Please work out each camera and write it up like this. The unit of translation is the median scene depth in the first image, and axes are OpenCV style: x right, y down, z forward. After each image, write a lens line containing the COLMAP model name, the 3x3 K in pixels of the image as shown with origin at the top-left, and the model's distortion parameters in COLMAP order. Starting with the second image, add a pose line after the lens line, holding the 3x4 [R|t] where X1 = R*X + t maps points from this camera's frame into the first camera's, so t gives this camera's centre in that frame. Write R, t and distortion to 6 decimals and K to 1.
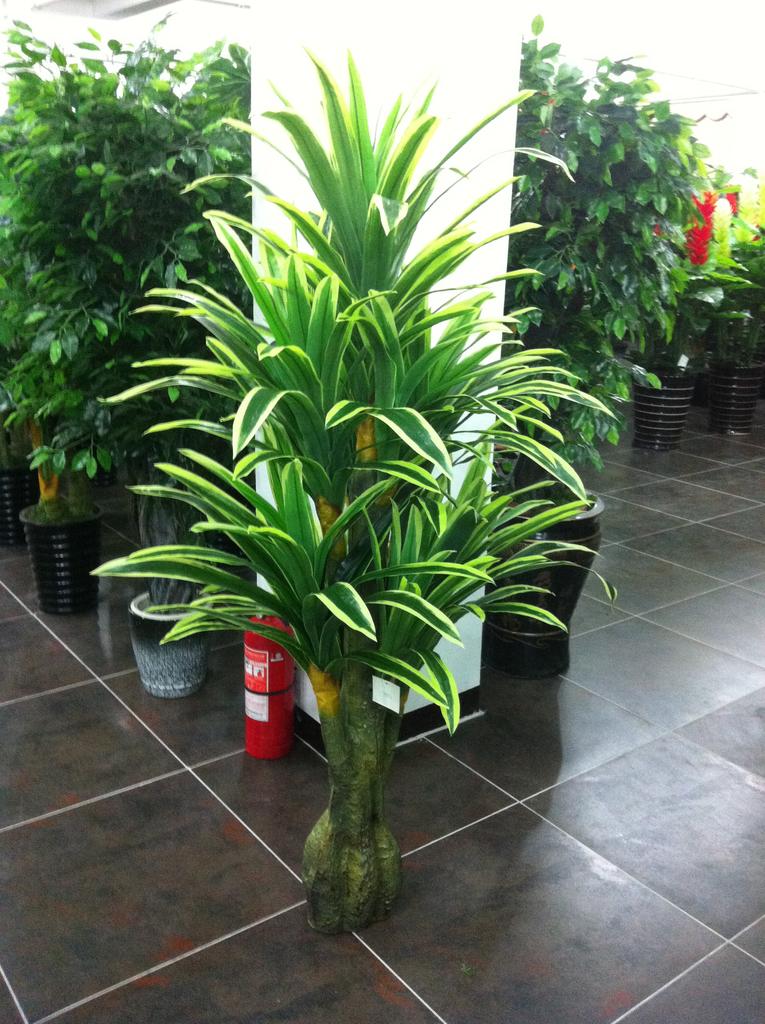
lens RADIAL K [[873.0, 0, 382.5], [0, 873.0, 512.0], [0, 0, 1]] dist [0.016350, 0.002140]
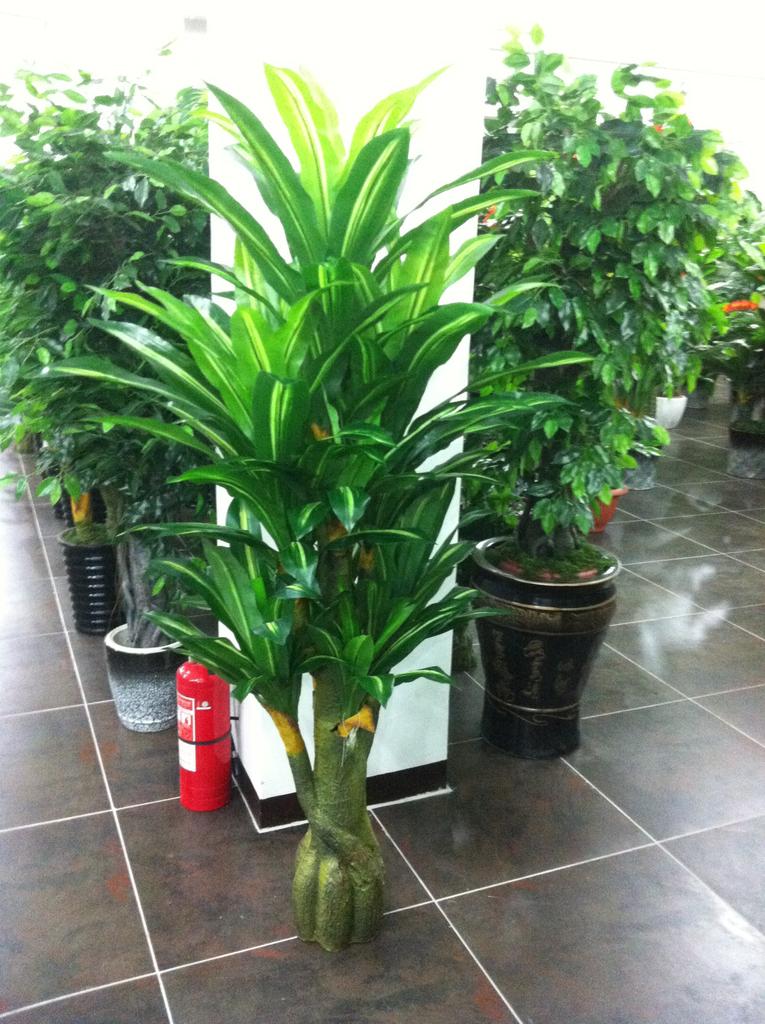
lens RADIAL K [[880.7, 0, 382.5], [0, 880.7, 529.9], [0, 0, 1]] dist [0.002480, 0.005207]
pose [[0.973651, 0.070991, -0.216711, 0.253459], [-0.074537, 0.997184, -0.008222, -0.030161], [0.215517, 0.024159, 0.976201, 0.097392]]
